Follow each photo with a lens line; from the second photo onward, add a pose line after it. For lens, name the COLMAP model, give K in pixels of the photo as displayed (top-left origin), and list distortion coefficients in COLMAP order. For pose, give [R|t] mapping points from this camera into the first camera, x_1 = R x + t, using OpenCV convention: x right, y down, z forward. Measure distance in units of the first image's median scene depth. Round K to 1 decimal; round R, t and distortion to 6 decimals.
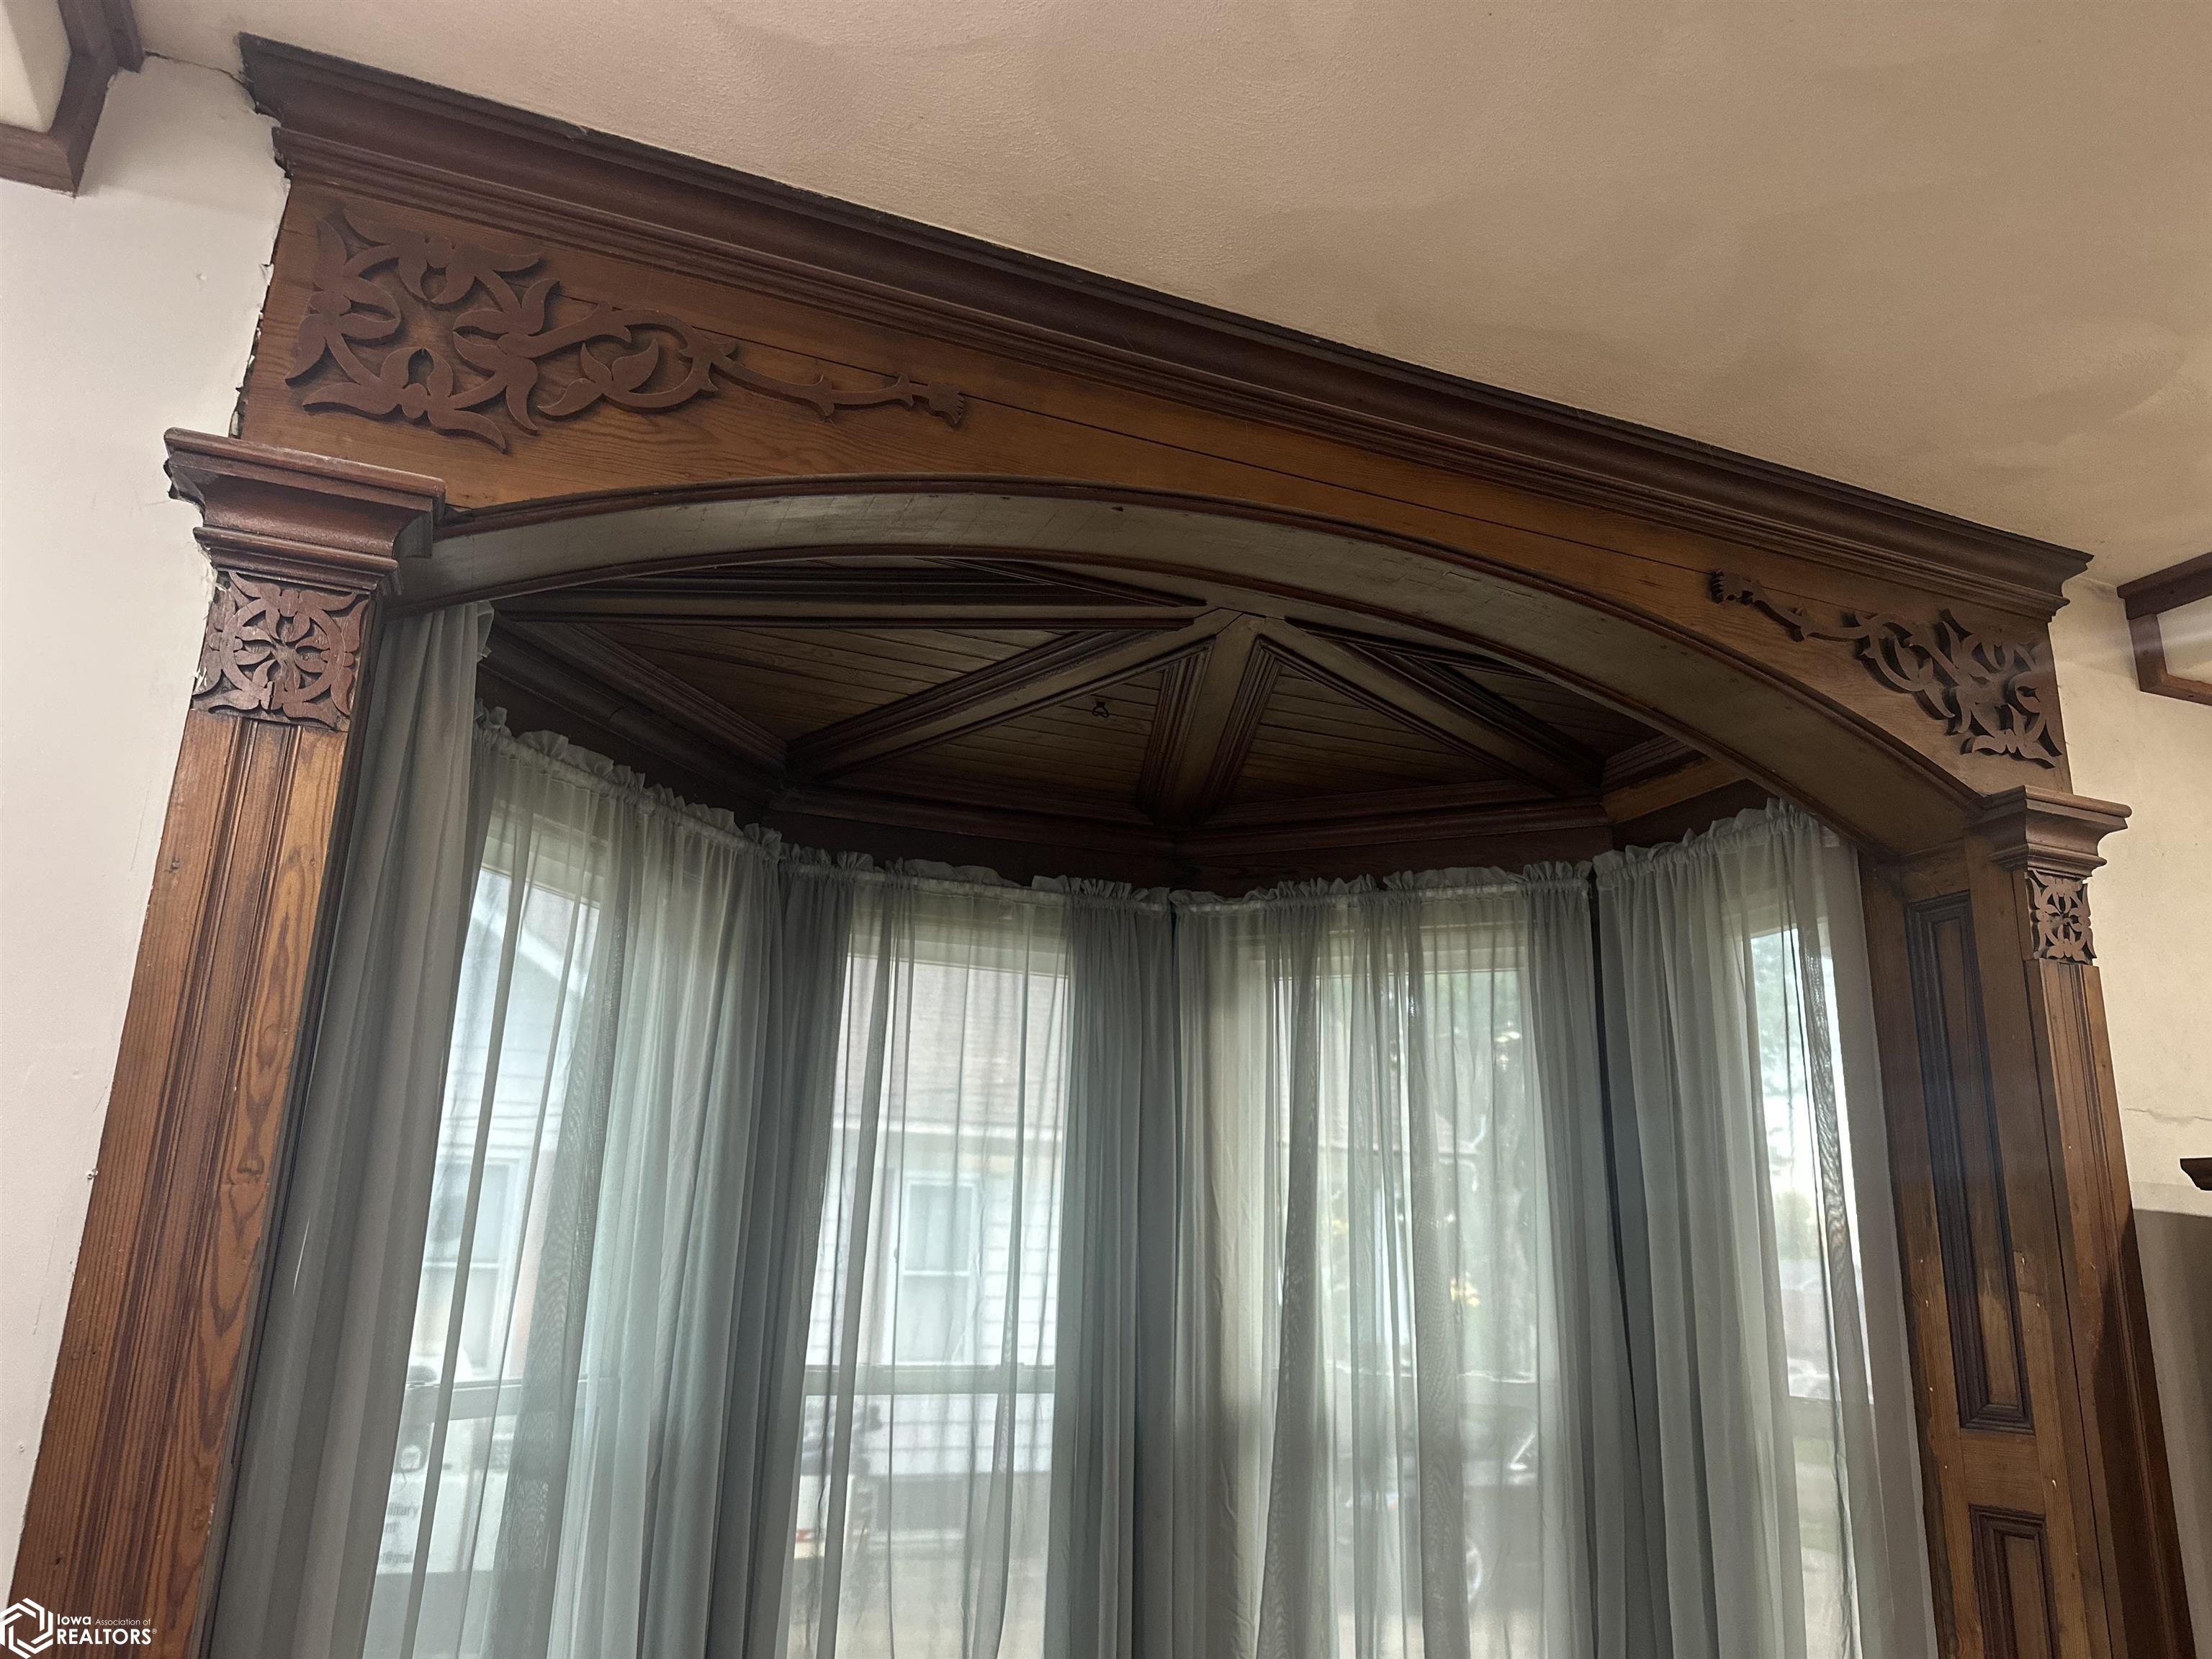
lens RADIAL K [[1590.1, 0, 1106.0], [0, 1590.1, 829.5], [0, 0, 1]] dist [-0.024230, 0.001238]
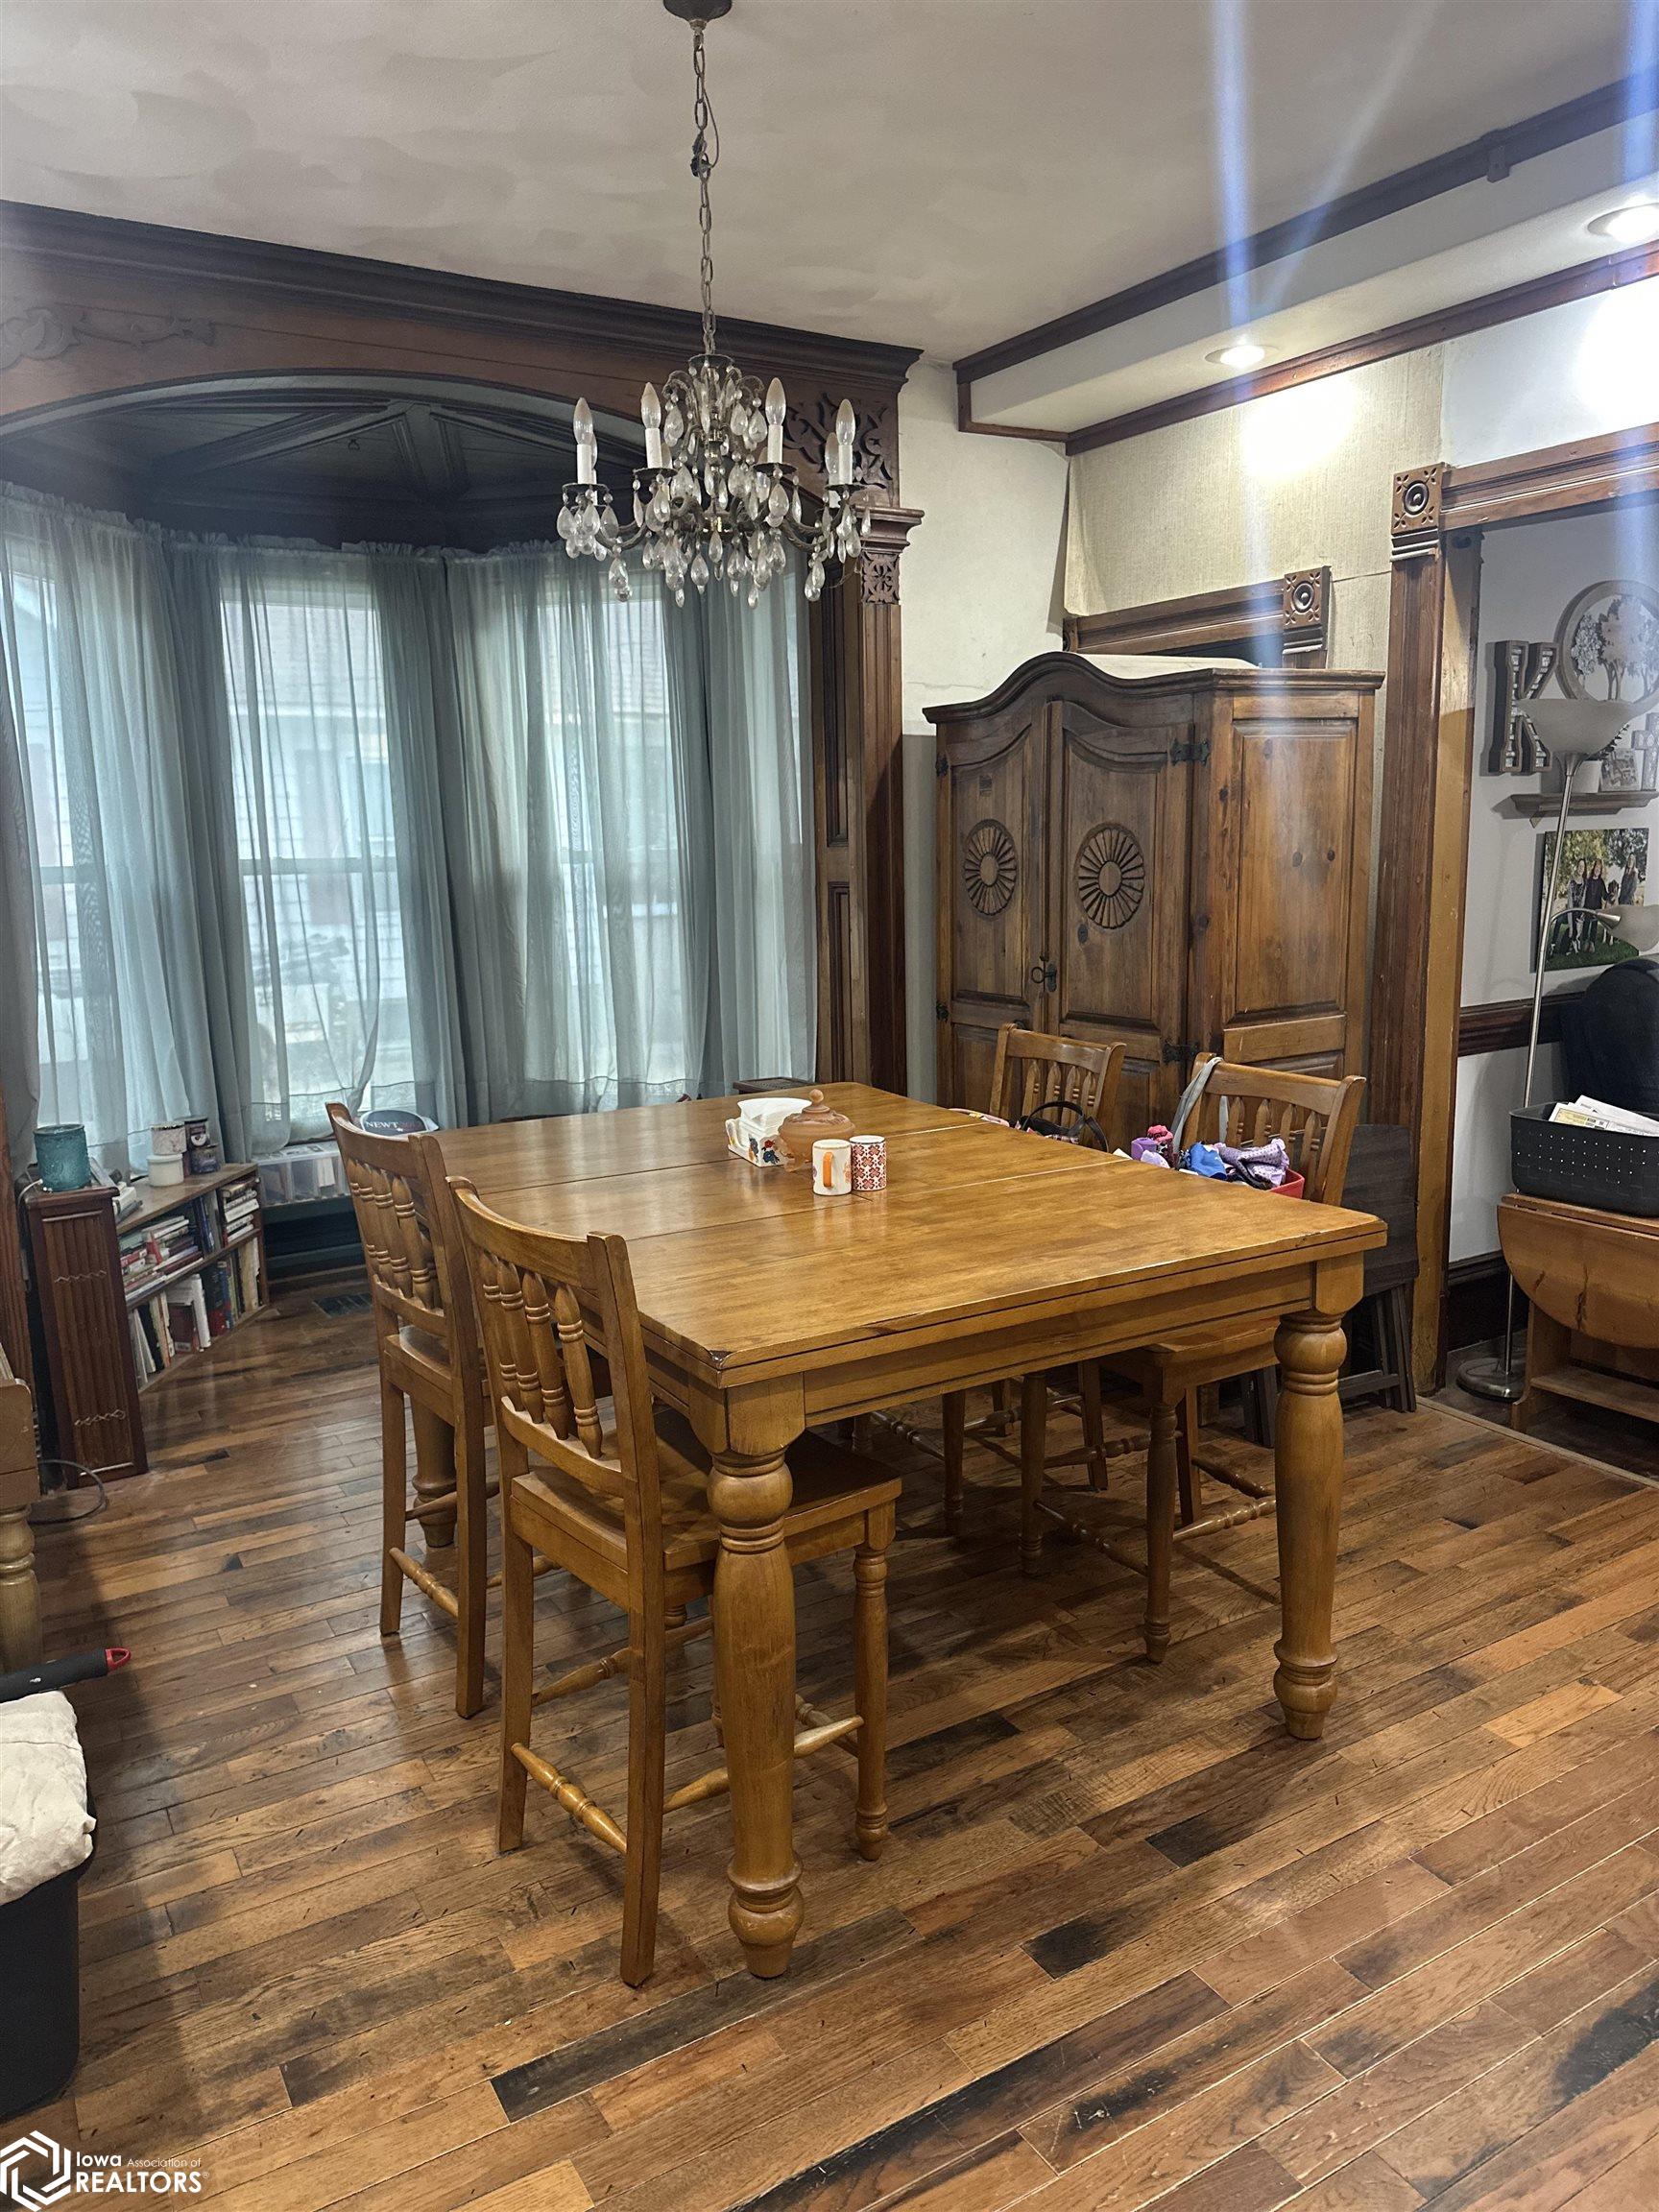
lens RADIAL K [[1592.5, 0, 829.5], [0, 1592.5, 1106.0], [0, 0, 1]] dist [0.048164, 0.000444]
pose [[0.989916, -0.066545, 0.125053, 0.203757], [0.008306, 0.908541, 0.417713, -0.129813], [-0.141413, -0.412462, 0.899932, -0.738602]]
